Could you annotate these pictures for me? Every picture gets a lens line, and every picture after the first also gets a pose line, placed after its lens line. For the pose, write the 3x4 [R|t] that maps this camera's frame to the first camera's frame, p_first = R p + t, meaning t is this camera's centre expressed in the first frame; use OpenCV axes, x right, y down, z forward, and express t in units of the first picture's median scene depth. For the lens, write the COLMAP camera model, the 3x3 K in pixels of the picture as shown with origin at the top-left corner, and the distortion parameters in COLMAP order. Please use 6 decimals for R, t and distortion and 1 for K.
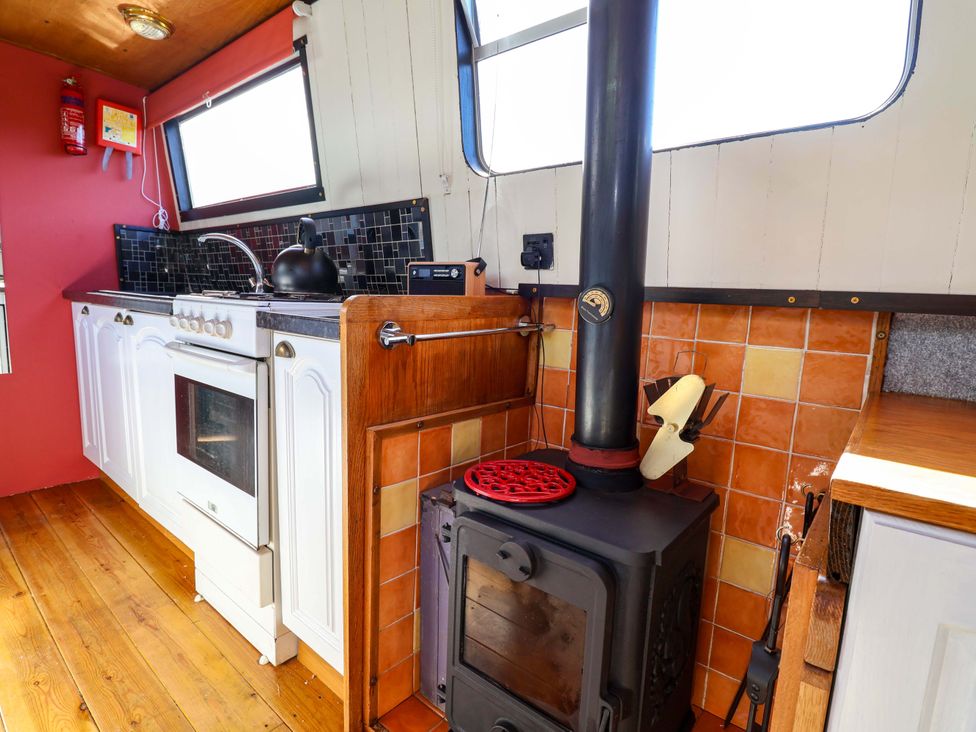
lens RADIAL K [[507.1, 0, 483.2], [0, 507.1, 363.9], [0, 0, 1]] dist [-0.002700, -0.008297]
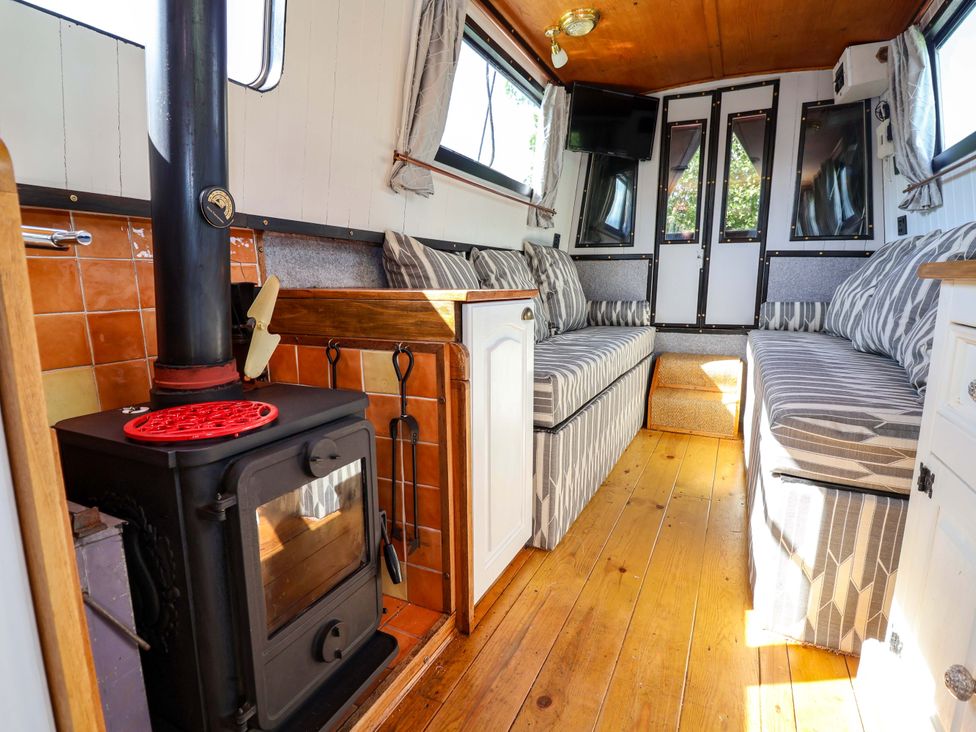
lens RADIAL K [[507.1, 0, 483.2], [0, 507.1, 363.9], [0, 0, 1]] dist [-0.002700, -0.008297]
pose [[-0.232602, -0.185804, 0.954659, -0.826539], [0.131757, 0.966512, 0.220214, 0.023482], [-0.963606, 0.177005, -0.200332, 0.750104]]
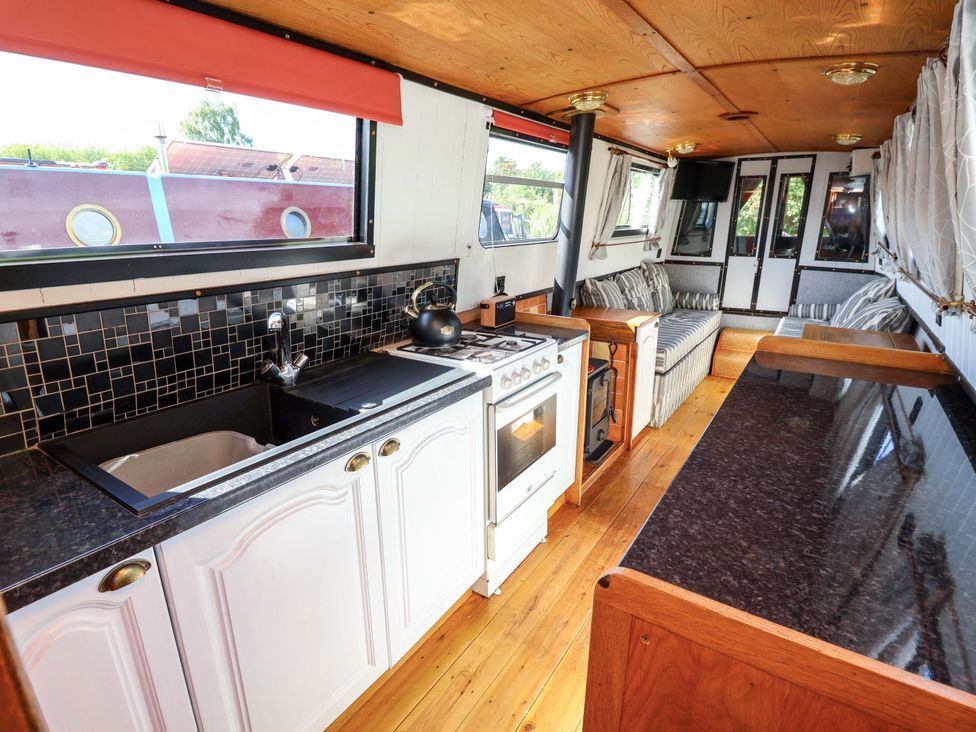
lens RADIAL K [[507.1, 0, 483.2], [0, 507.1, 363.9], [0, 0, 1]] dist [-0.002700, -0.008297]
pose [[-0.101273, -0.303446, 0.947451, -2.740592], [0.142562, 0.938093, 0.315687, -0.823641], [-0.984591, 0.167041, -0.051744, 1.737726]]
